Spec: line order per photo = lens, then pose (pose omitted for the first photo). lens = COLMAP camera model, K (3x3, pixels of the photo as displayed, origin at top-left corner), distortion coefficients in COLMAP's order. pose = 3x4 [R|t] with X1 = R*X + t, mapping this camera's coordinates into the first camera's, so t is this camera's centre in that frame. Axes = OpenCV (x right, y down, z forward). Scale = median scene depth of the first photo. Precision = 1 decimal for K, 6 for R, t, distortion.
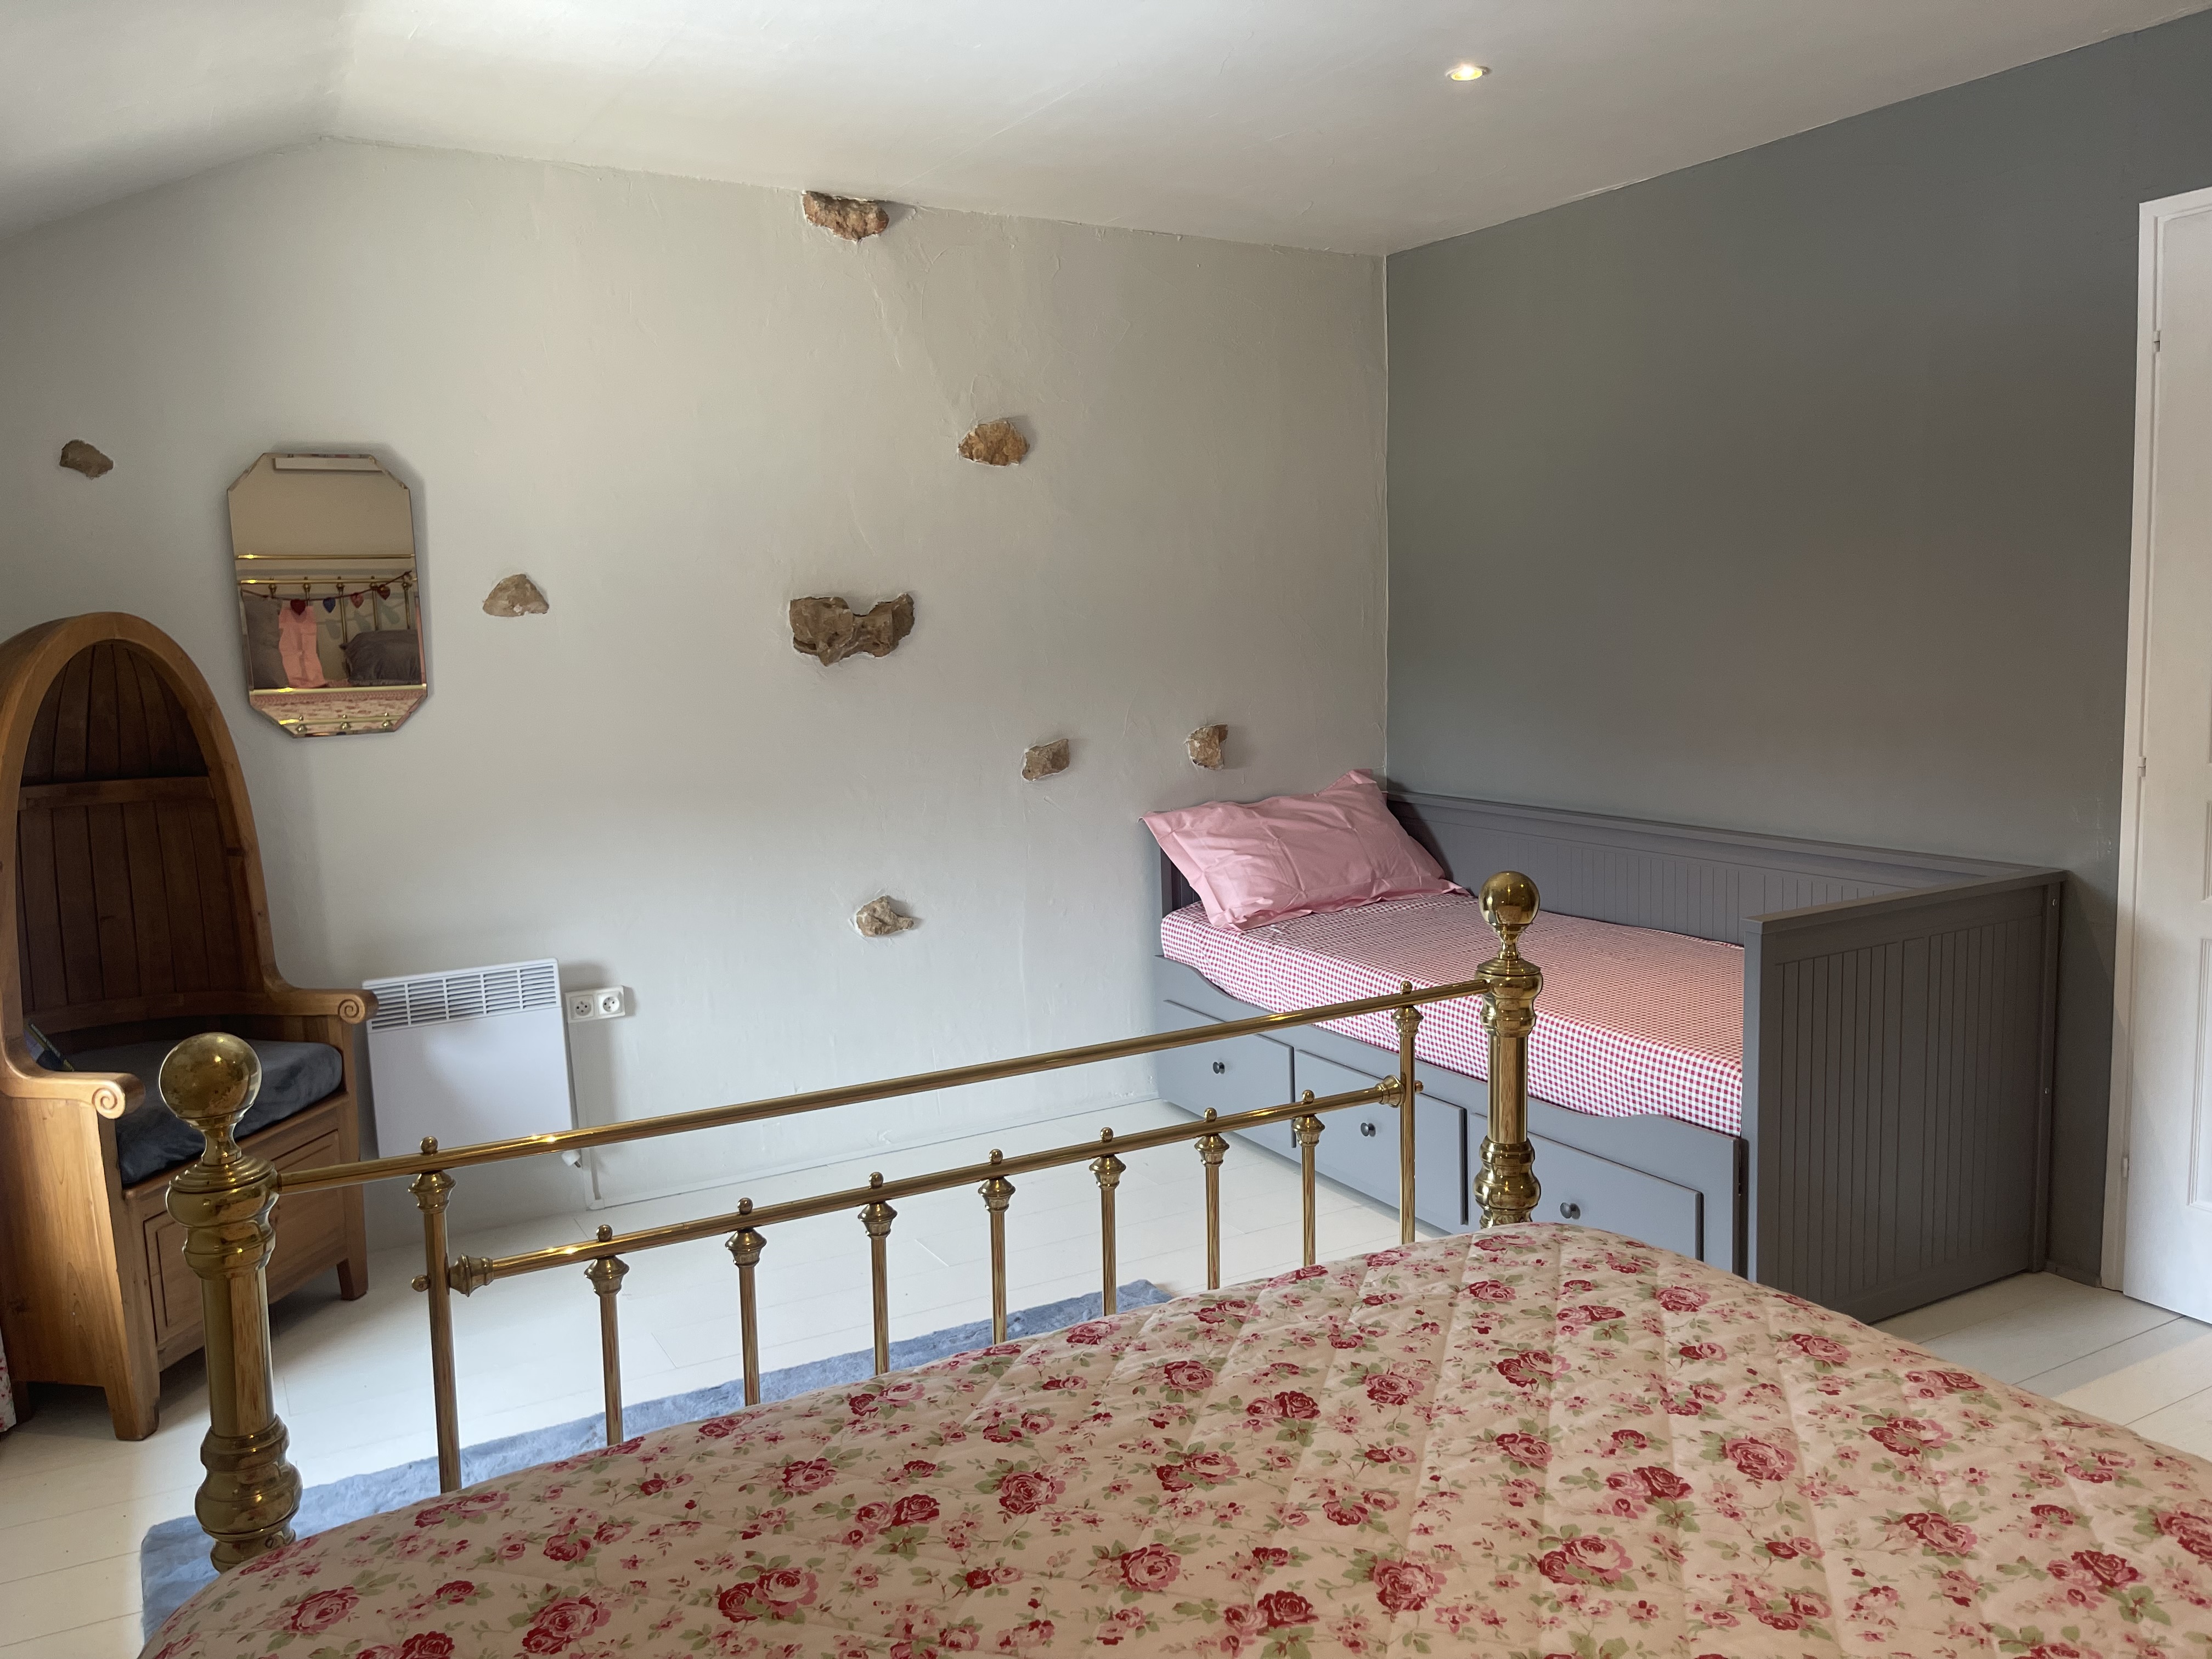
lens RADIAL K [[1722.3, 0, 1106.0], [0, 1722.3, 829.5], [0, 0, 1]] dist [0.082650, -0.131214]
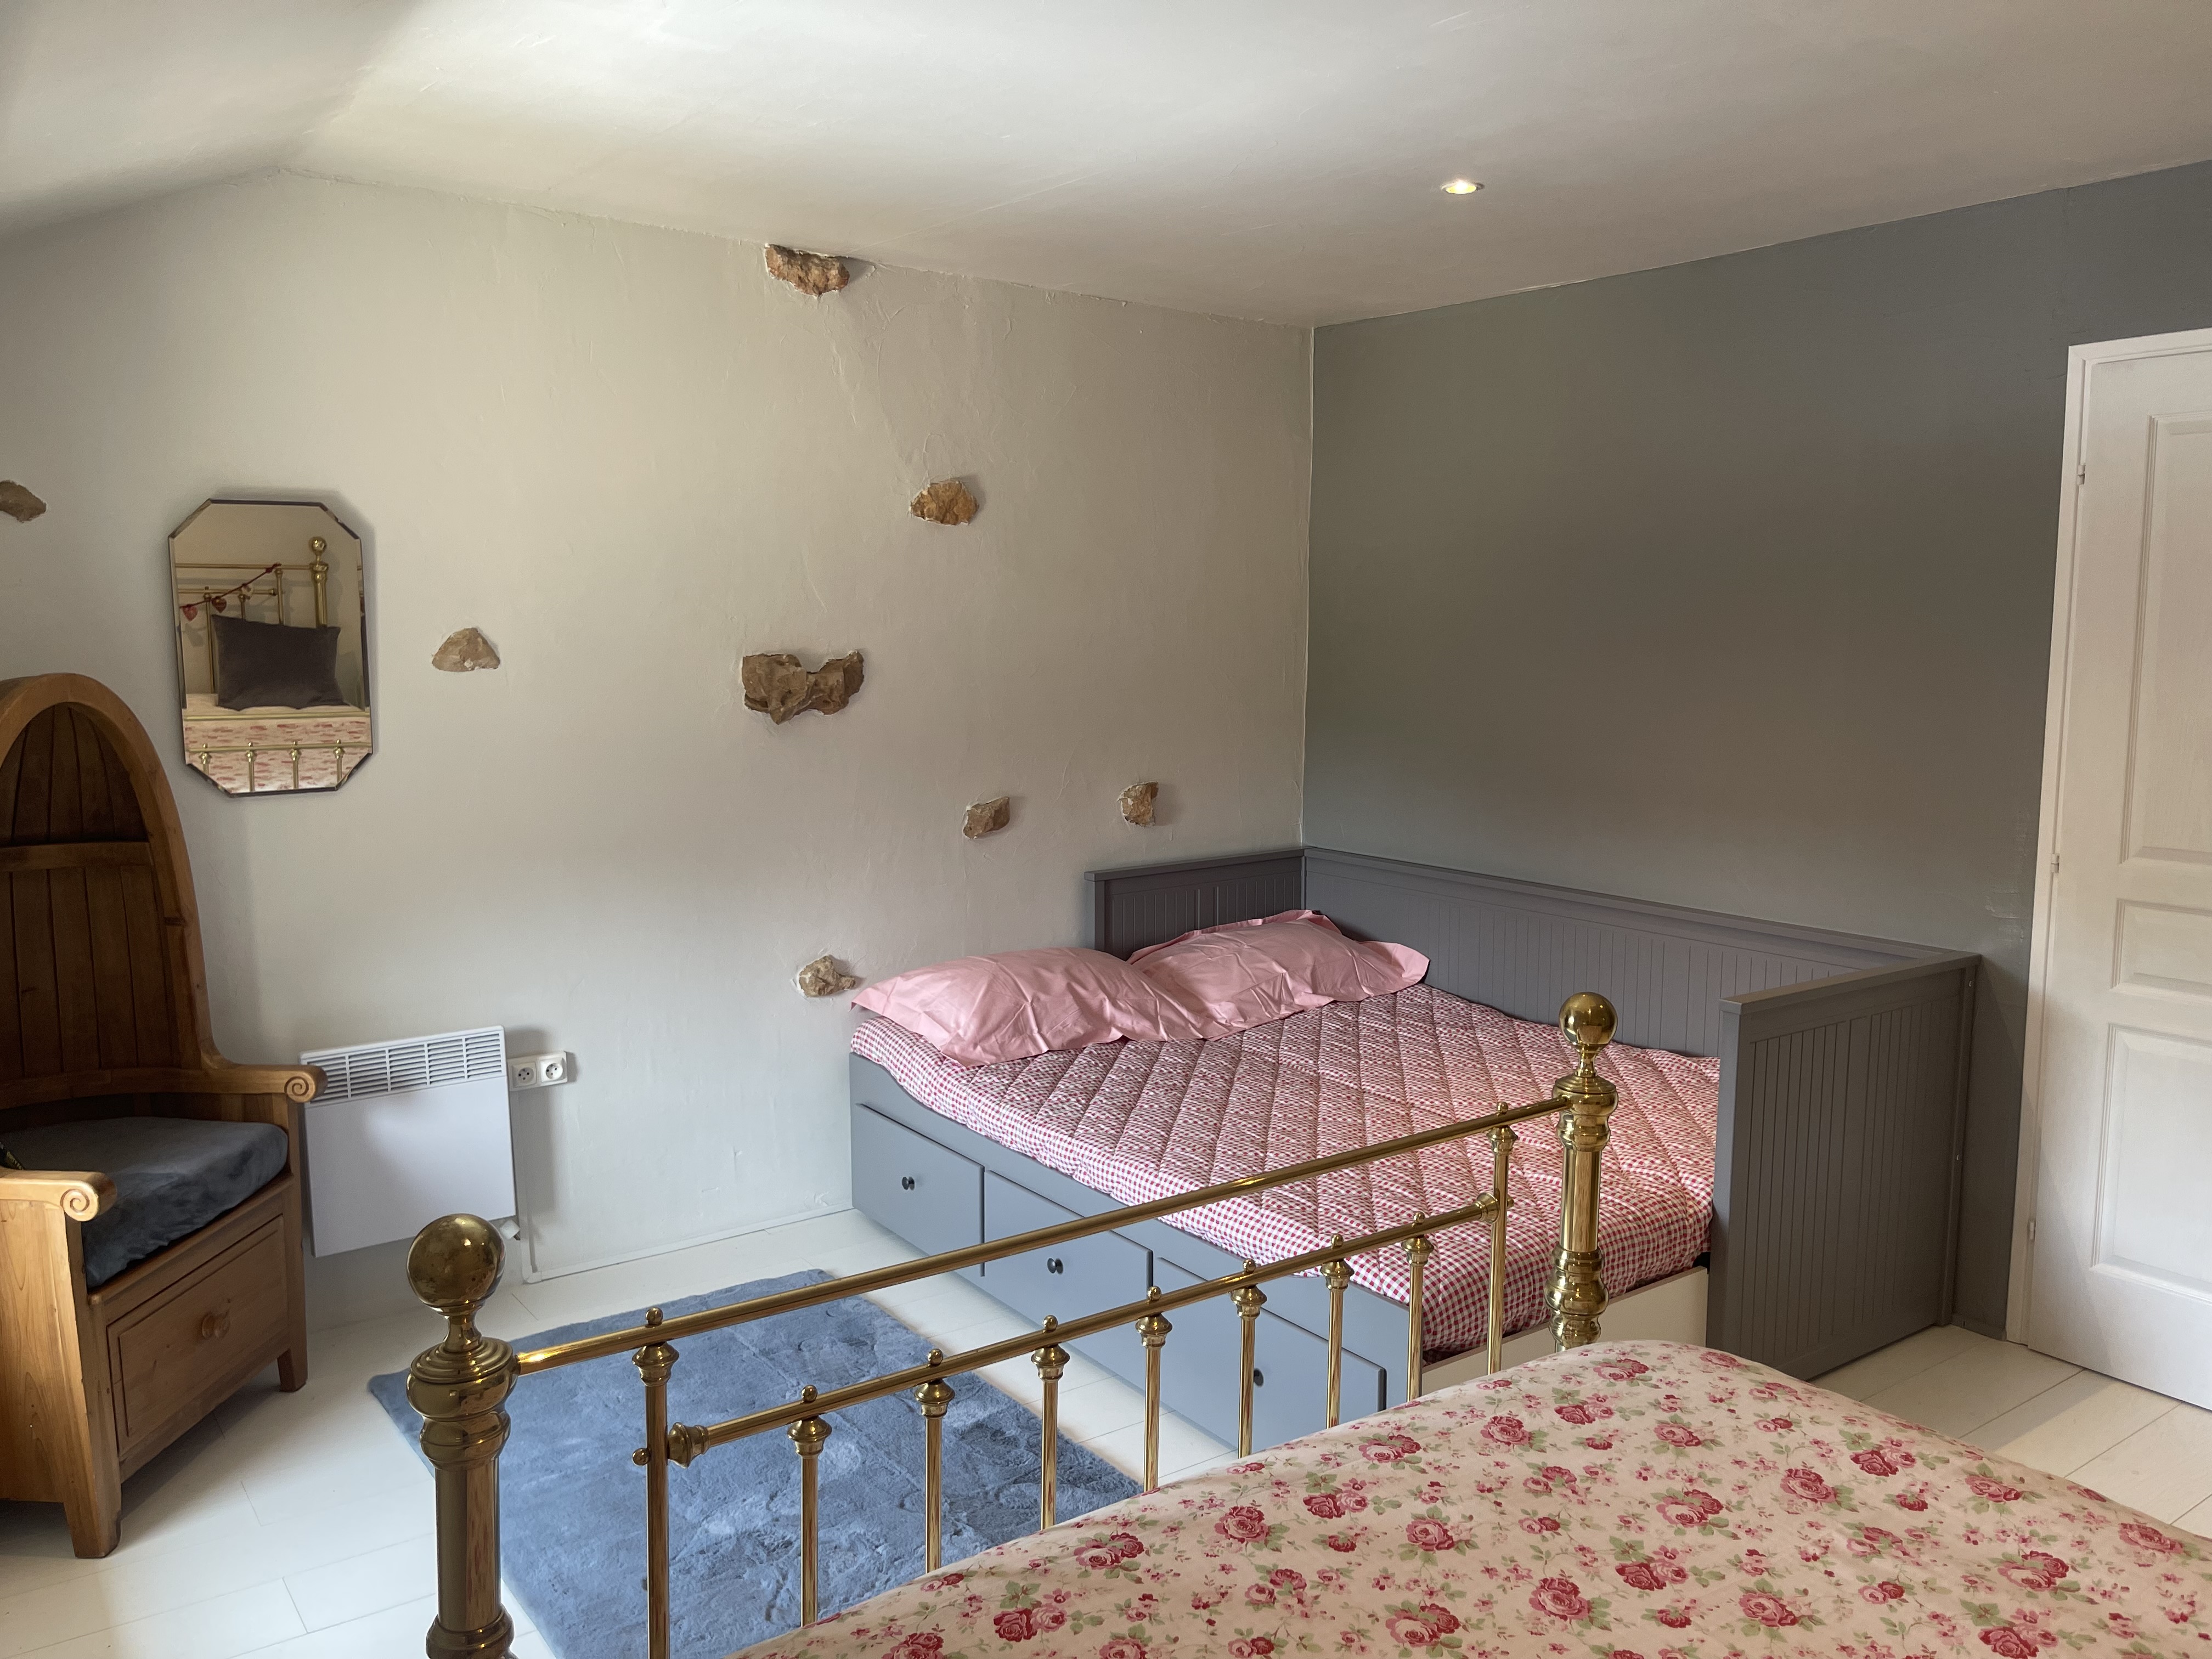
lens RADIAL K [[1722.3, 0, 1106.0], [0, 1722.3, 829.5], [0, 0, 1]] dist [0.082650, -0.131214]
pose [[0.991575, 0.014484, 0.128719, -0.119860], [-0.014637, 0.999893, 0.000243, -0.043986], [-0.128702, -0.002125, 0.991681, -0.002225]]
